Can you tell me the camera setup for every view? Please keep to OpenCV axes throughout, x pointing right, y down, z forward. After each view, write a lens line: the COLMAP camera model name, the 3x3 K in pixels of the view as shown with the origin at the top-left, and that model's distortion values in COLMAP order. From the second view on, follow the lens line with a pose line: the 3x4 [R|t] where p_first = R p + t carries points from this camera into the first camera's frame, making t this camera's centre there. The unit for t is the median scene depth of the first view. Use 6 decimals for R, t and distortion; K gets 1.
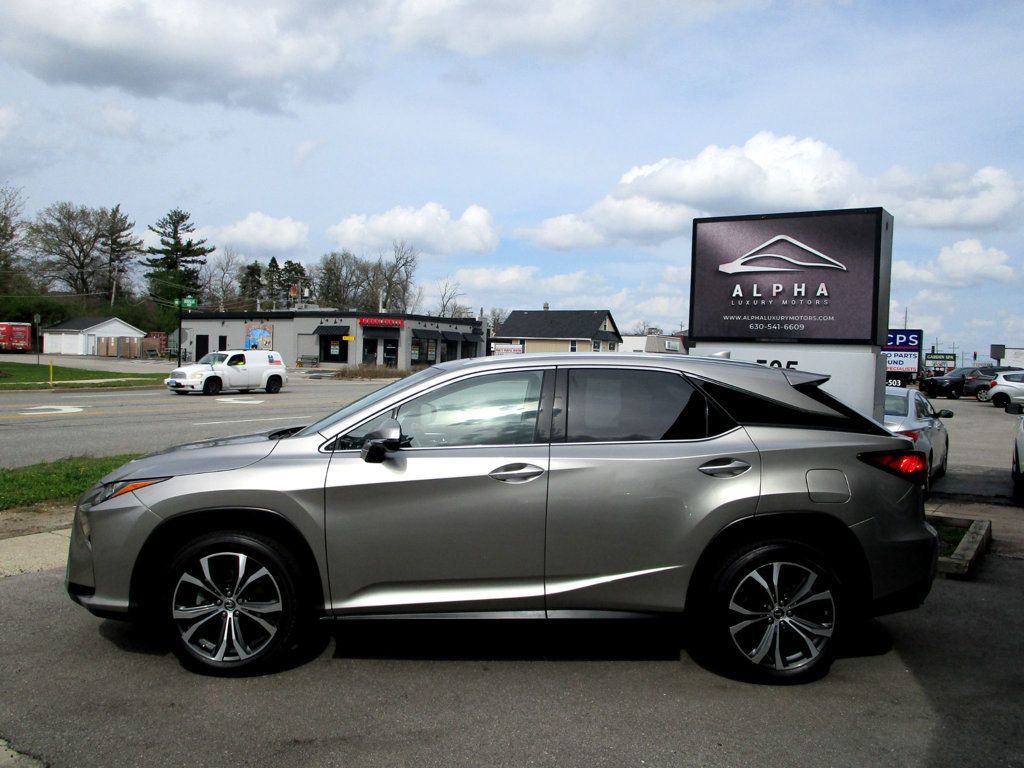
lens RADIAL K [[850.0, 0, 512.0], [0, 850.0, 384.0], [0, 0, 1]] dist [-0.009108, -0.008311]
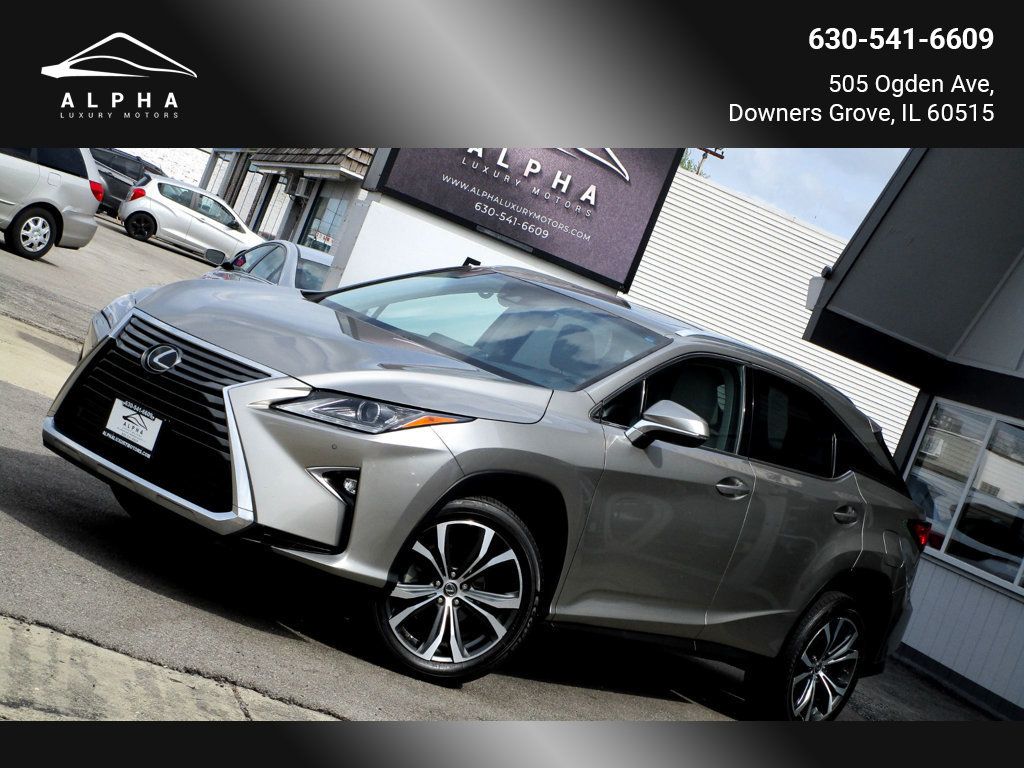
lens RADIAL K [[2053.6, 0, 512.0], [0, 2053.6, 384.0], [0, 0, 1]] dist [-0.033374, -0.294442]
pose [[0.623194, 0.193362, 0.757787, -0.891603], [-0.325255, 0.945261, 0.026287, 0.011883], [-0.711223, -0.262856, 0.651972, -0.086438]]
